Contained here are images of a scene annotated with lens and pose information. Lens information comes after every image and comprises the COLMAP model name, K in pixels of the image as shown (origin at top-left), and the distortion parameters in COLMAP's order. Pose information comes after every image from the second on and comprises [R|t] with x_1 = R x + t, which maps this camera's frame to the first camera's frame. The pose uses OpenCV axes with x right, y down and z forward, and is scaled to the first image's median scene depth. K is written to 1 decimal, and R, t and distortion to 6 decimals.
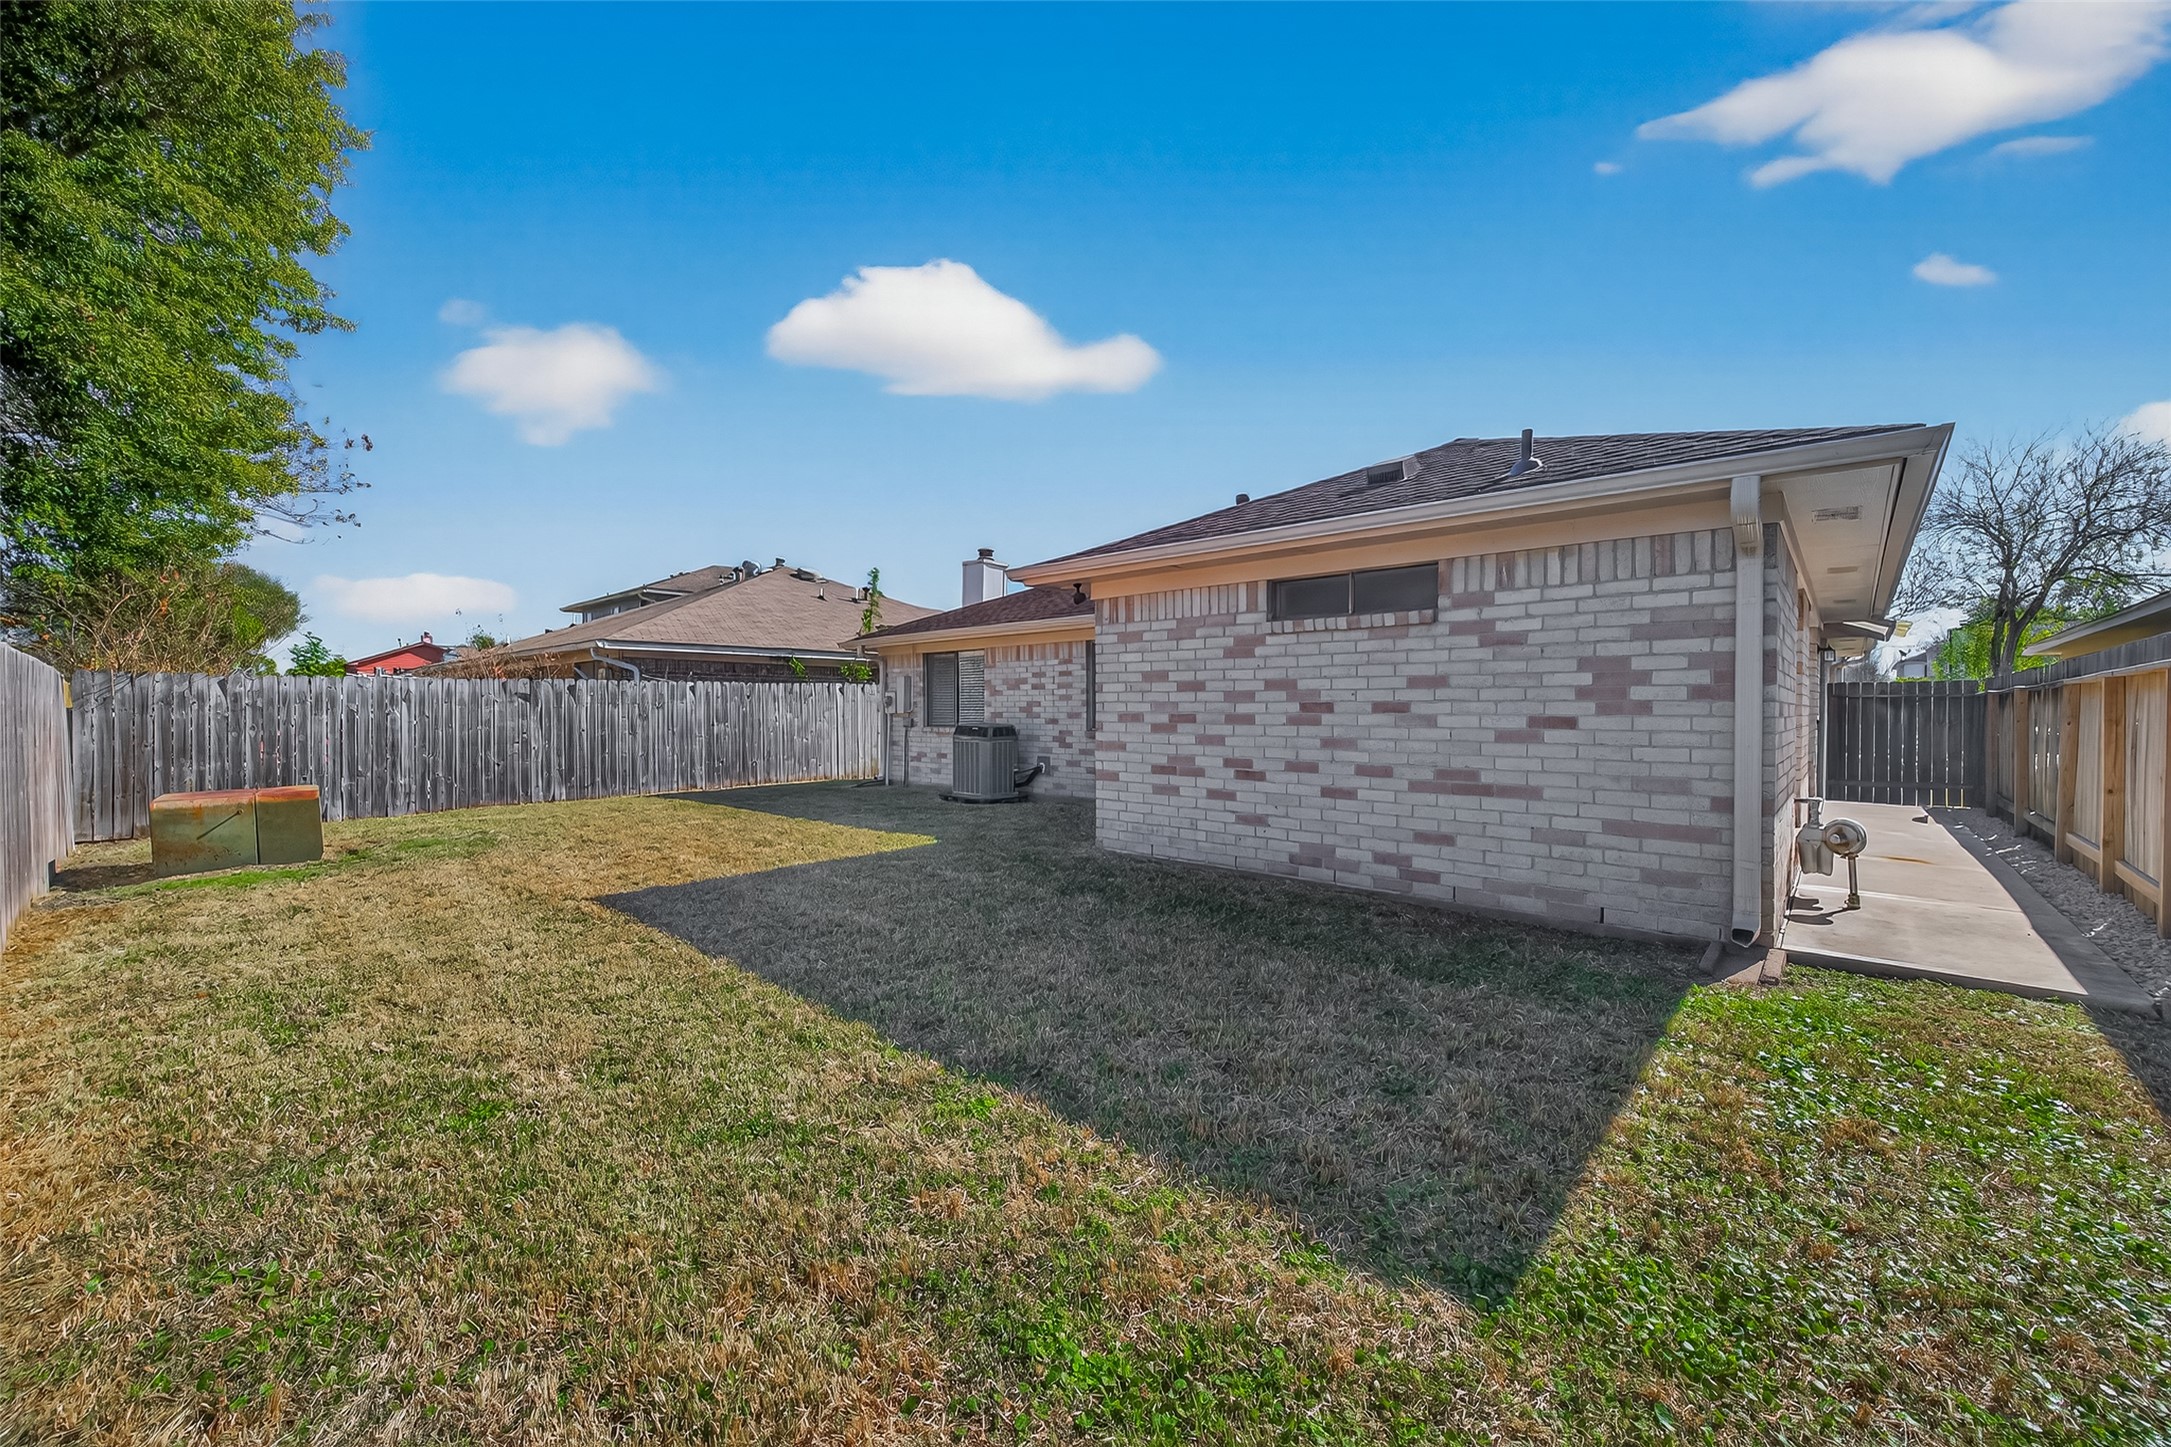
lens RADIAL K [[850.5, 0, 1082.4], [0, 850.5, 728.0], [0, 0, 1]] dist [-0.005338, 0.000104]
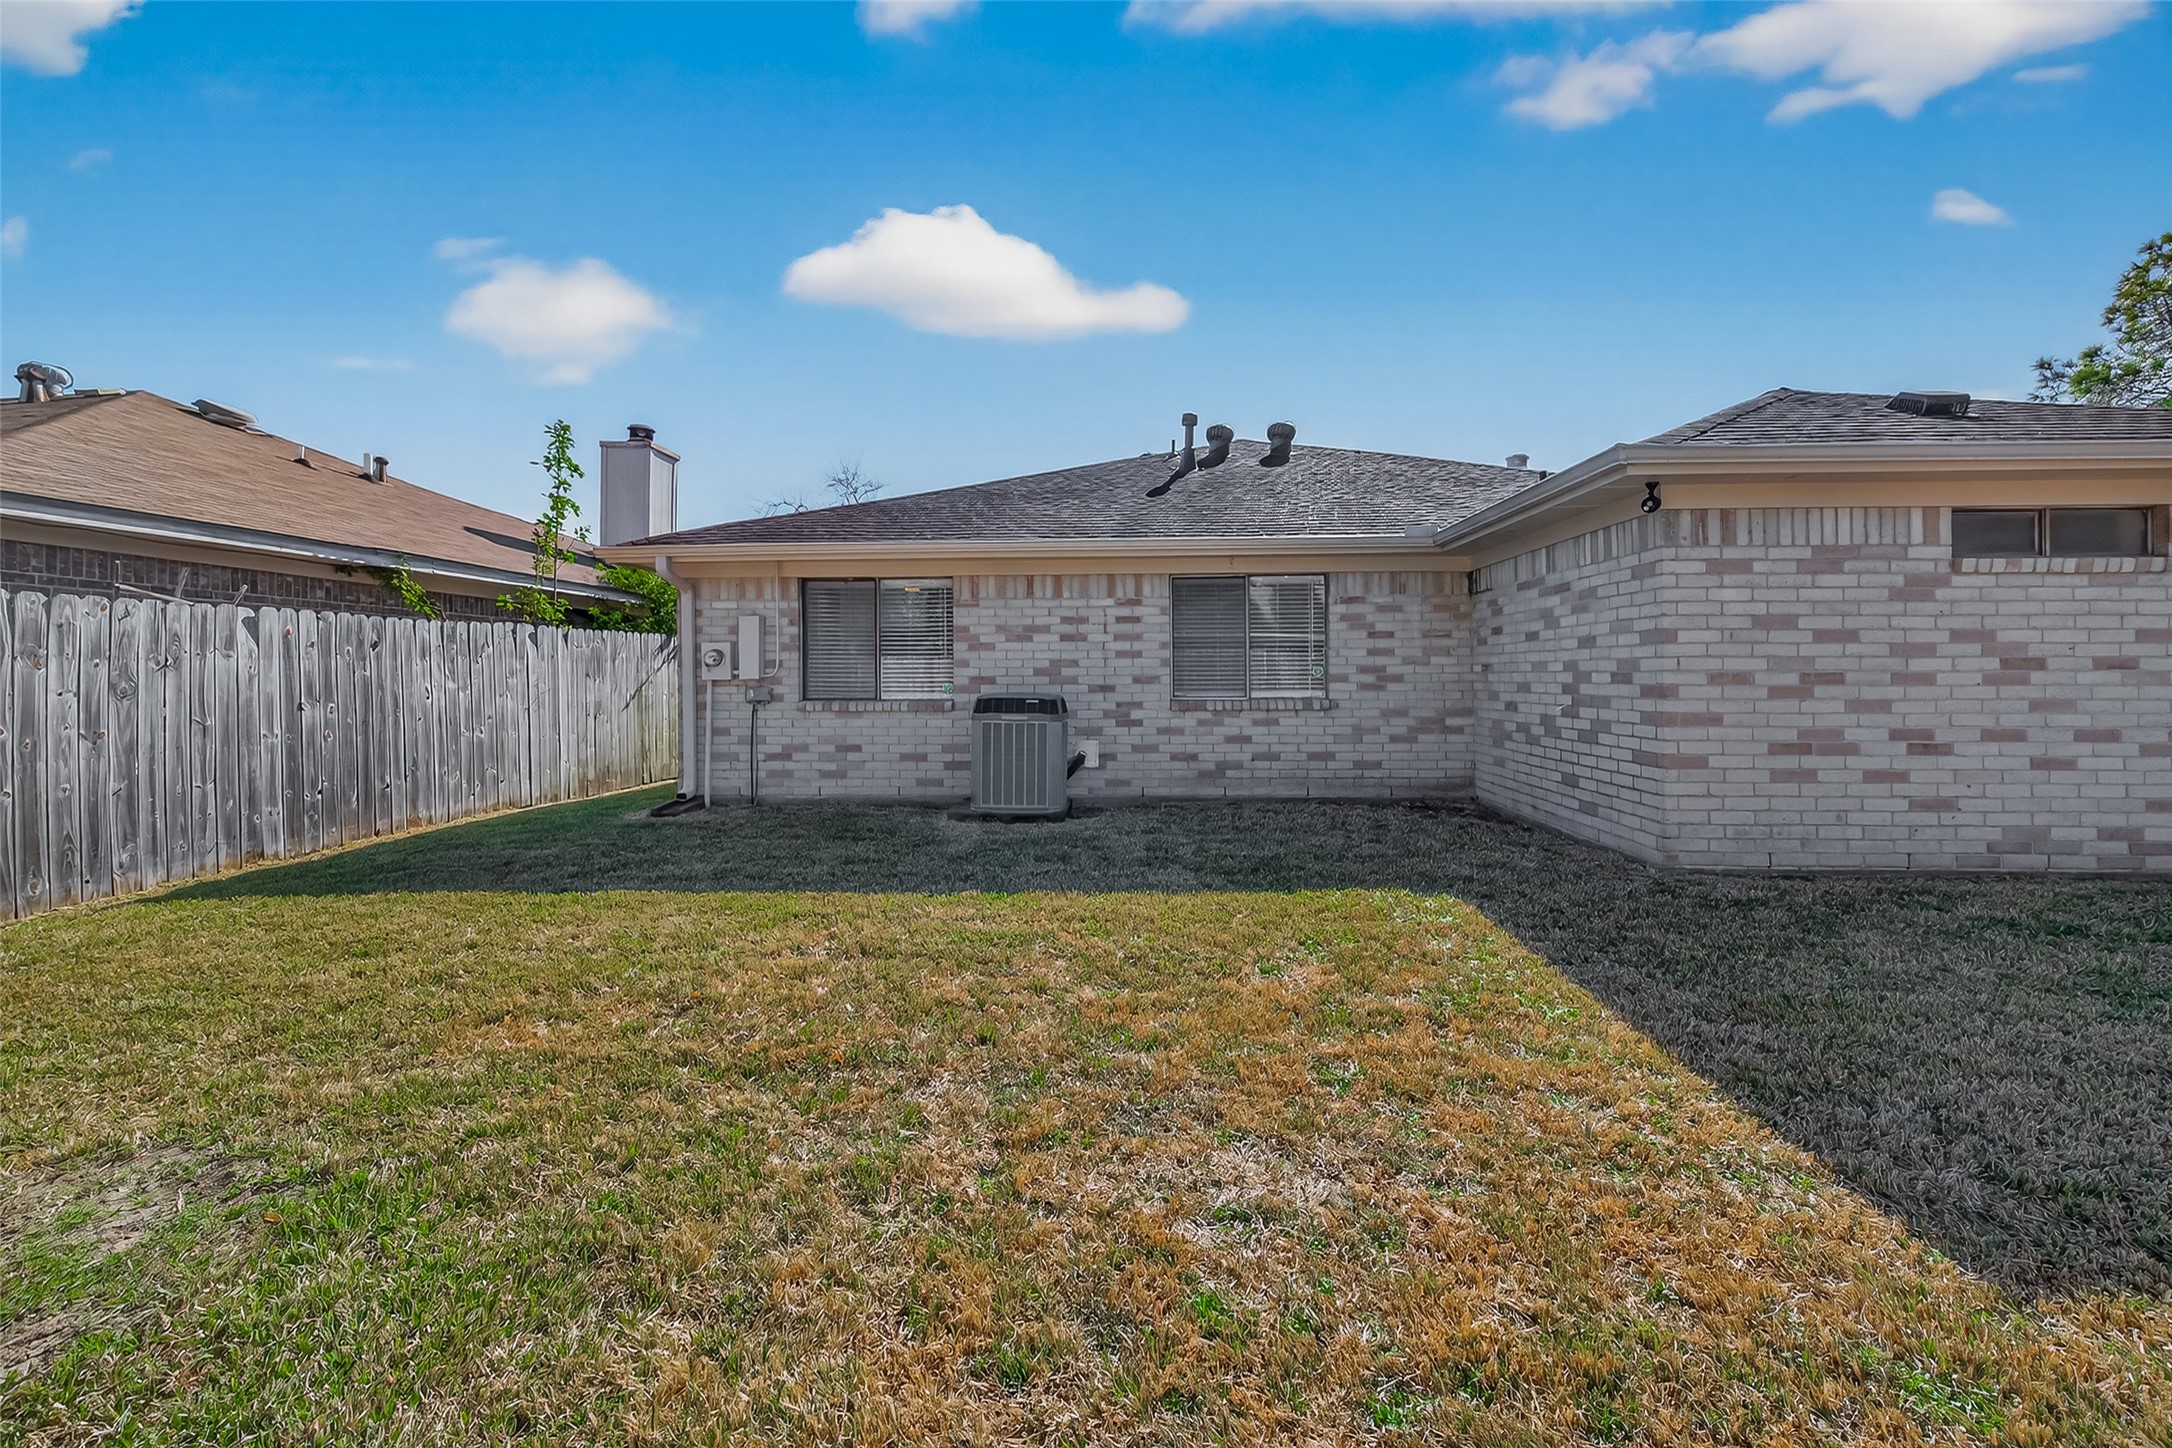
lens RADIAL K [[850.9, 0, 1123.1], [0, 850.9, 673.2], [0, 0, 1]] dist [-0.005338, 0.000104]
pose [[0.761939, -0.001589, 0.647647, -0.840234], [0.017556, 0.999680, -0.018201, -0.013473], [-0.647411, 0.025239, 0.761723, 0.833300]]
